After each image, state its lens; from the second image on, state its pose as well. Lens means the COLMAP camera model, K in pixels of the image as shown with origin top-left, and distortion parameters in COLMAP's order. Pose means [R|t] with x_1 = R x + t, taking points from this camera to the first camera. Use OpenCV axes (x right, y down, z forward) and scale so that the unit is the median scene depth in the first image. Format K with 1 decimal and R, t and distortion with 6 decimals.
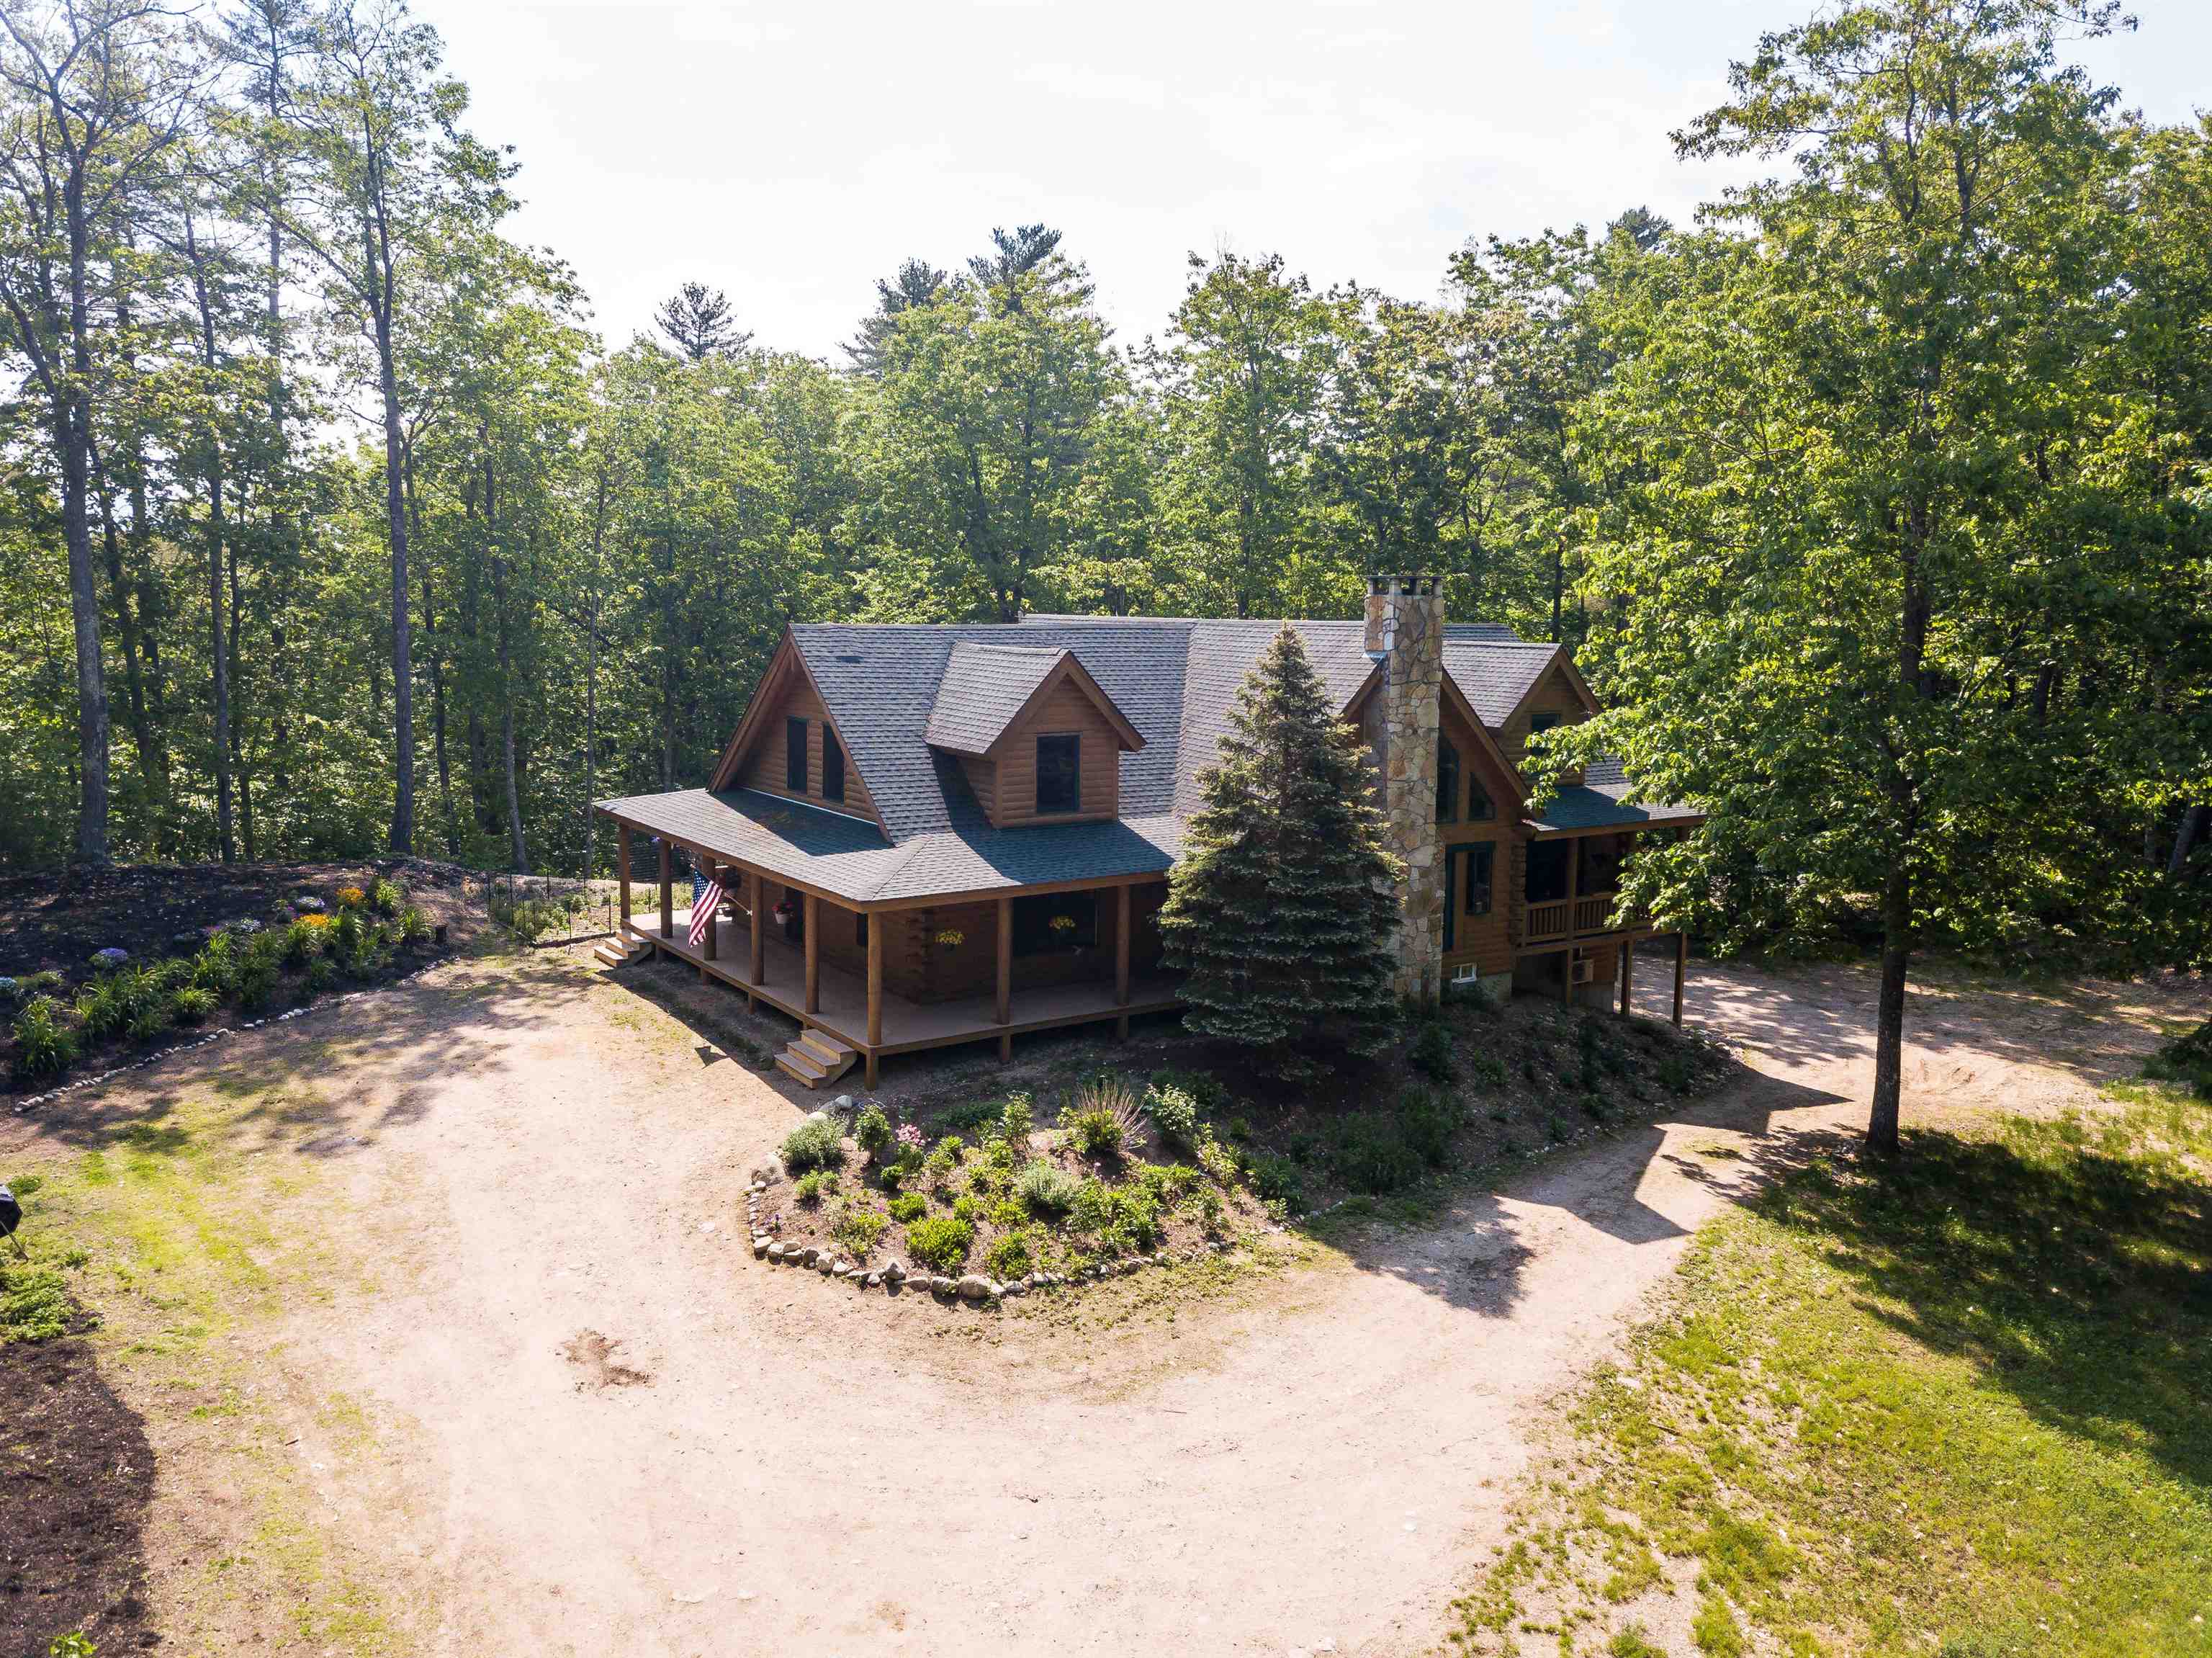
lens RADIAL K [[1675.7, 0, 1106.0], [0, 1675.7, 829.0], [0, 0, 1]] dist [0.030157, 0.001063]
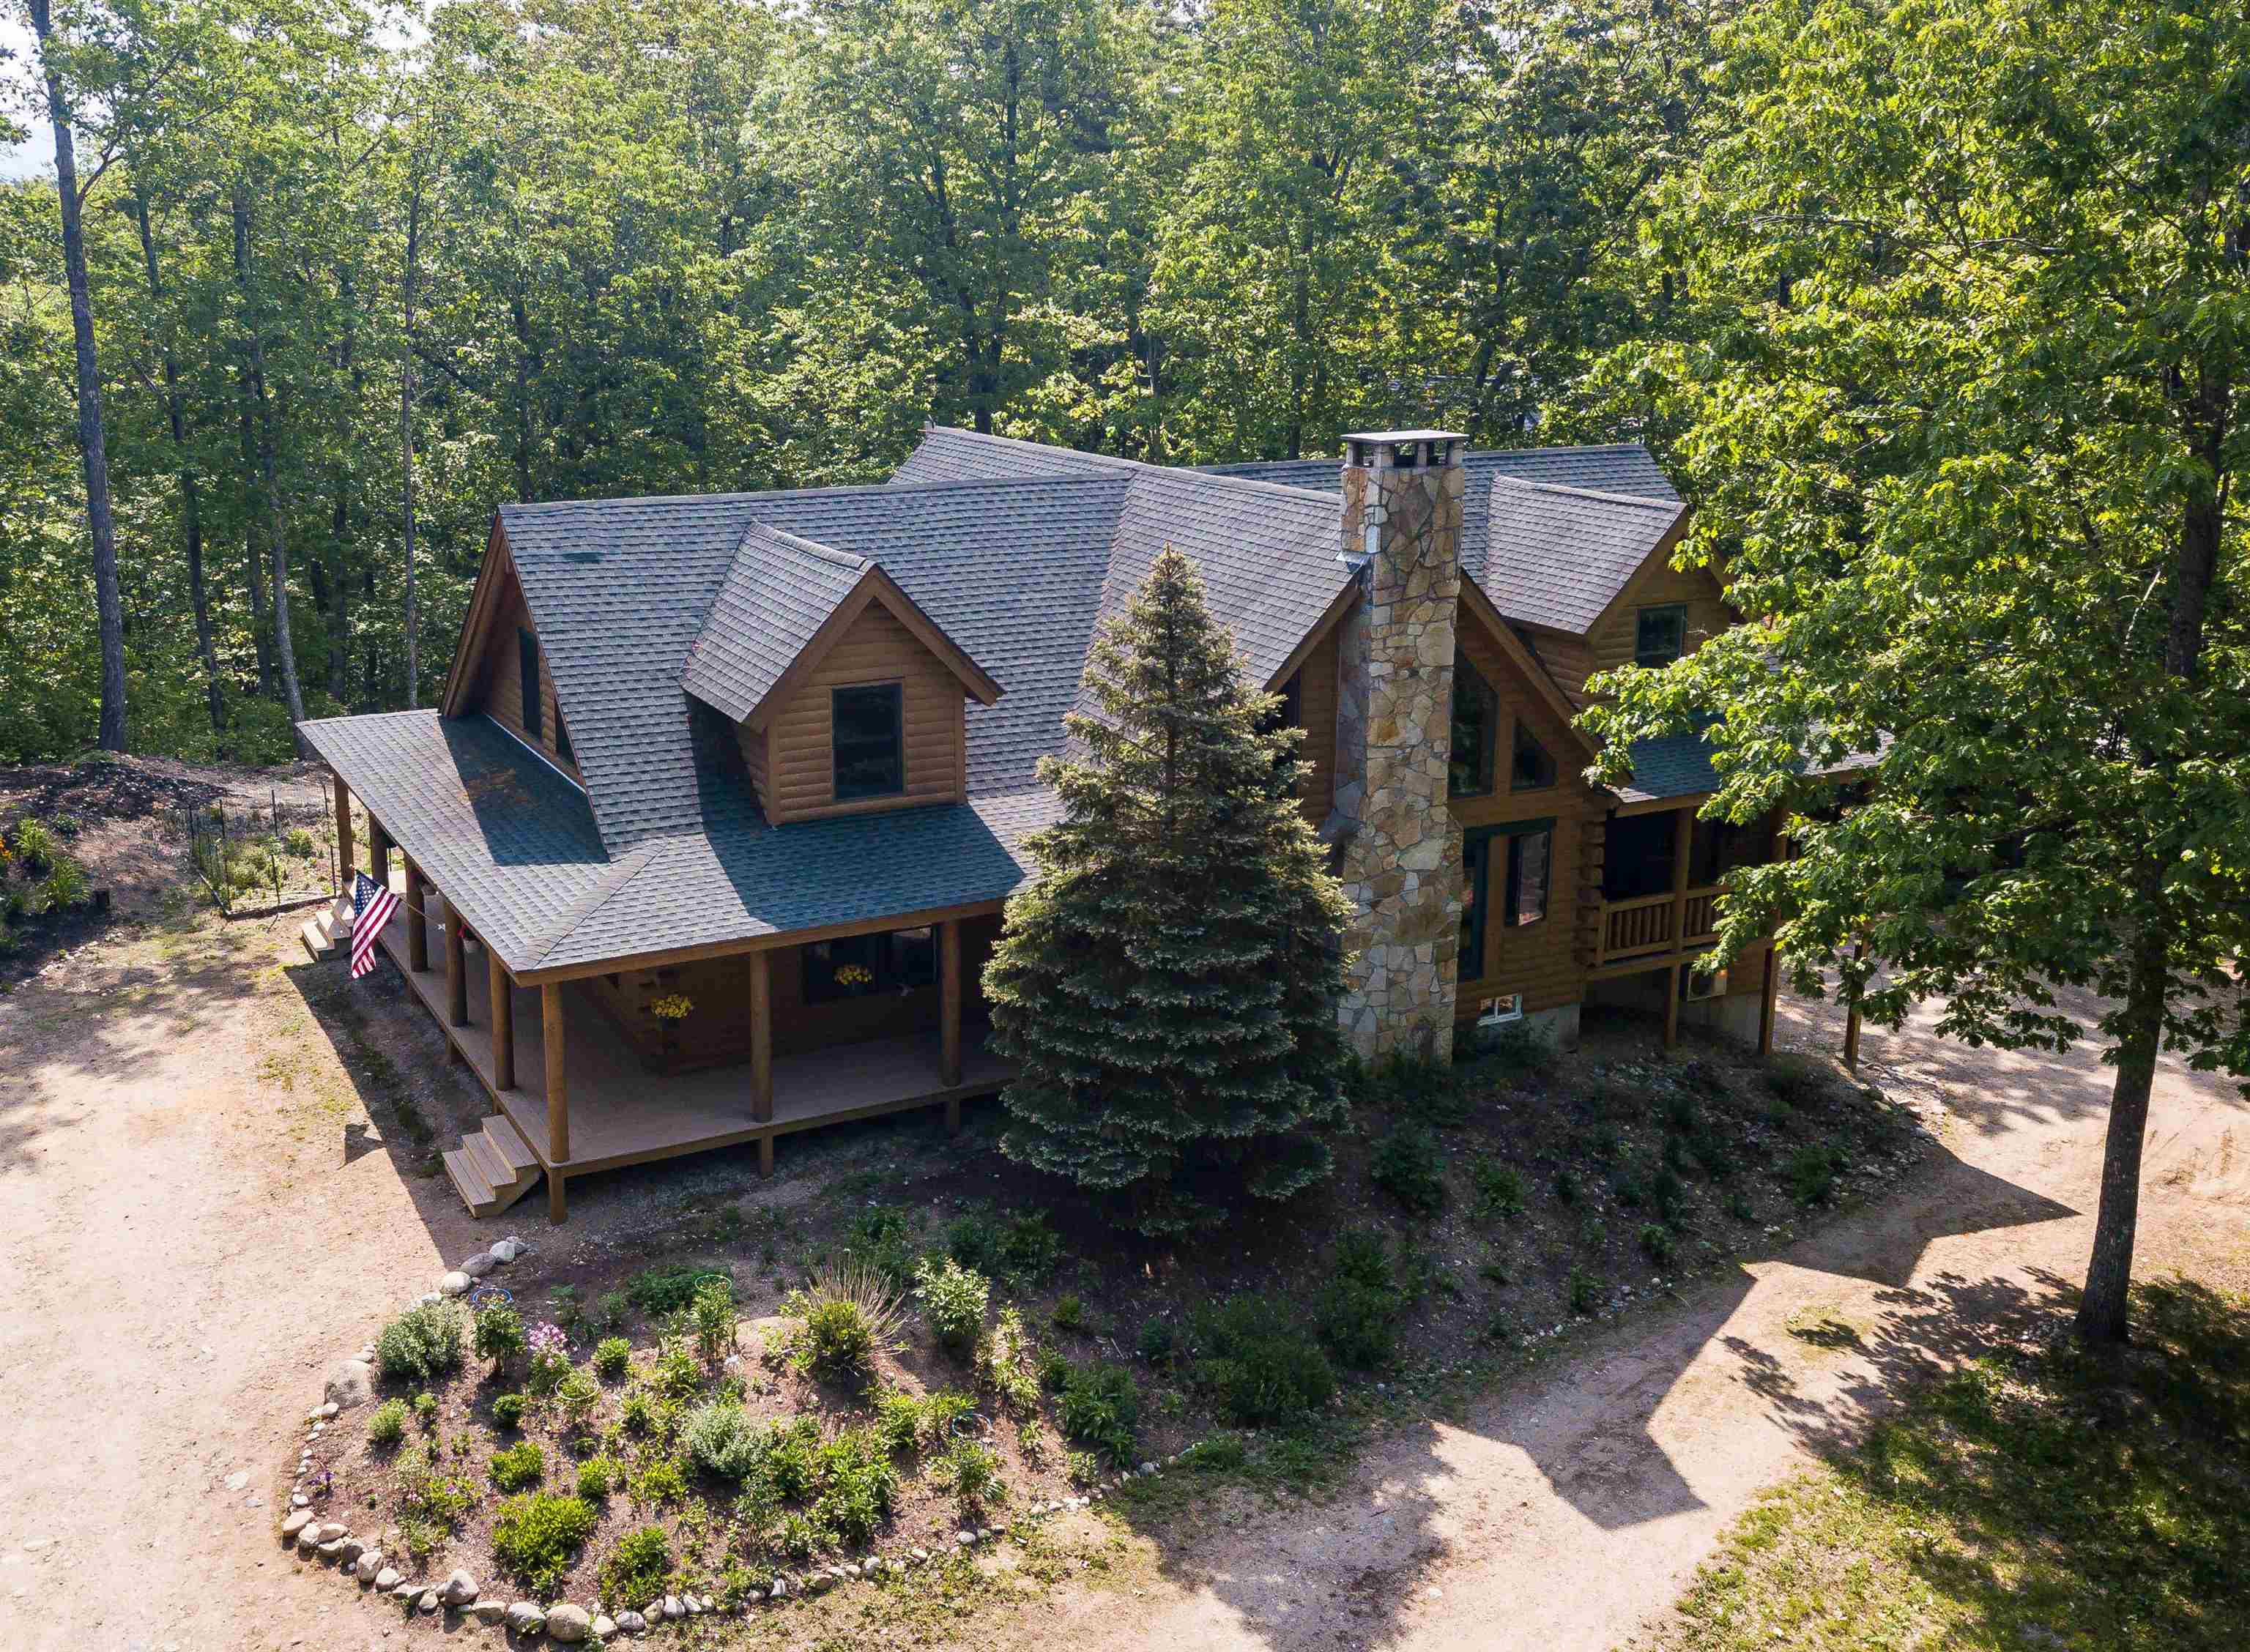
lens RADIAL K [[2121.5, 0, 1119.5], [0, 2121.5, 759.5], [0, 0, 1]] dist [0.014597, -0.005813]
pose [[0.993387, 0.019908, -0.113078, 0.187742], [-0.005510, 0.991985, 0.126234, -0.148070], [0.114685, -0.124776, 0.985535, 0.177726]]
